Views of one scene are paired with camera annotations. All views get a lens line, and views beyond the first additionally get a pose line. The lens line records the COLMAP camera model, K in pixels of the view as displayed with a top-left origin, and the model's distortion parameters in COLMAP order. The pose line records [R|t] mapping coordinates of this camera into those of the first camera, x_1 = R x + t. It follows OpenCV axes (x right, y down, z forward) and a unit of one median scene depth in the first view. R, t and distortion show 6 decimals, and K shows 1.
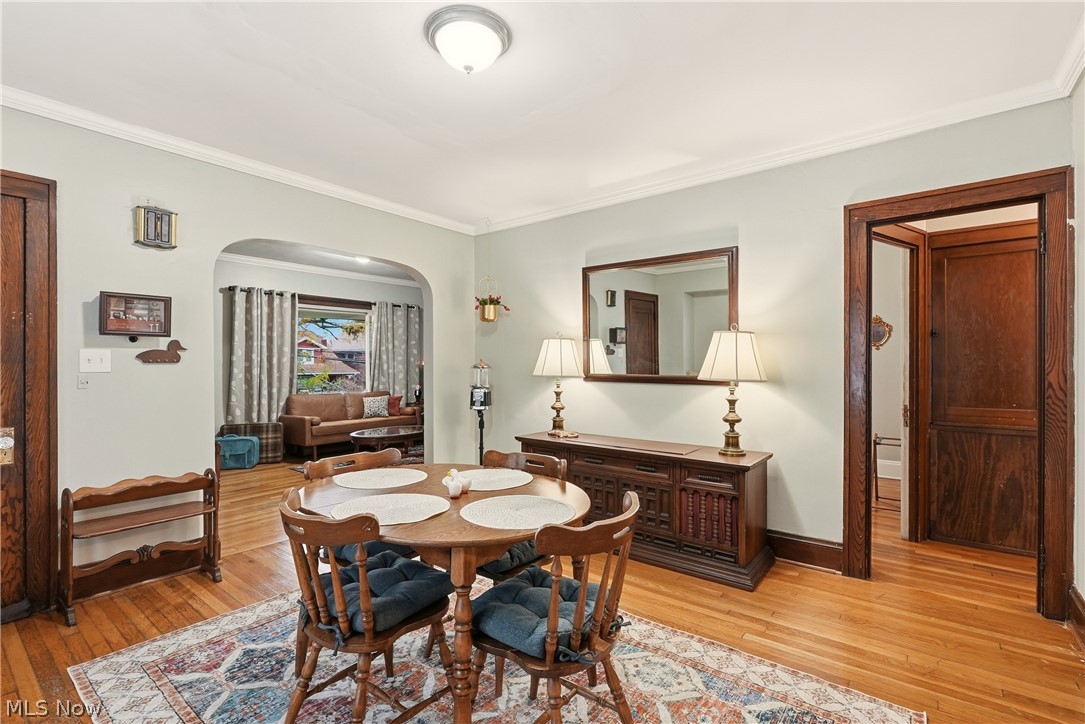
lens RADIAL K [[497.9, 0, 540.1], [0, 497.9, 364.2], [0, 0, 1]] dist [-0.002670, 0.001156]
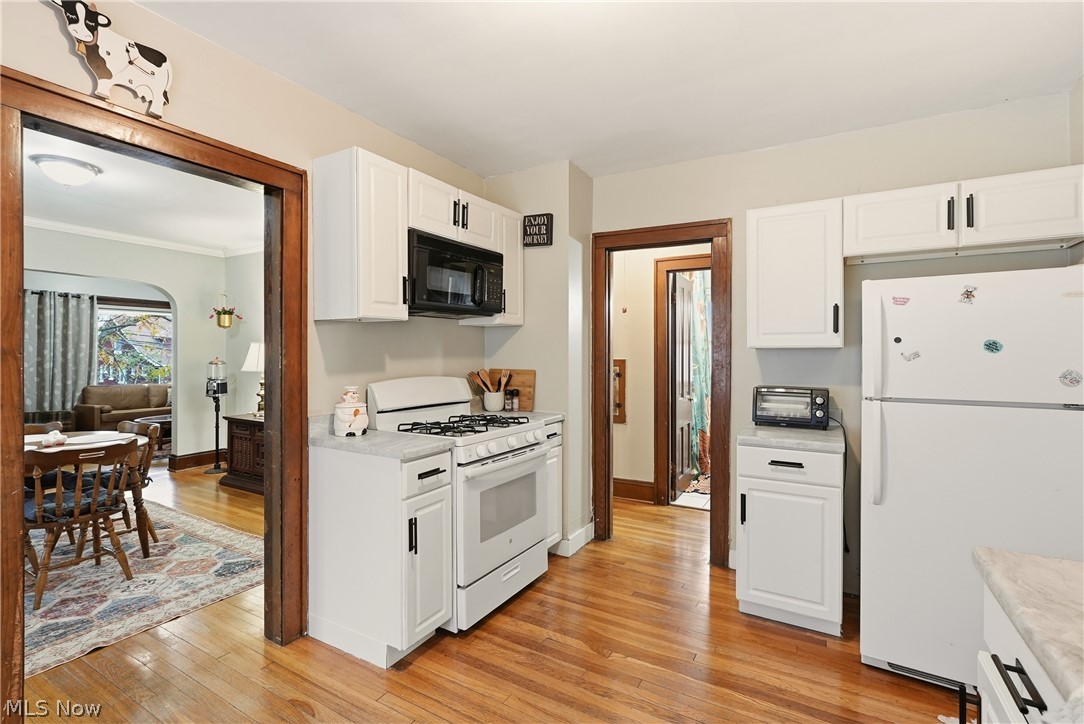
lens RADIAL K [[500.1, 0, 545.7], [0, 500.1, 354.3], [0, 0, 1]] dist [-0.000512, 0.000738]
pose [[0.990411, 0.004167, 0.138093, 0.732384], [-0.004054, 0.999991, -0.001100, -0.026505], [-0.138096, 0.000530, 0.990419, -0.519999]]
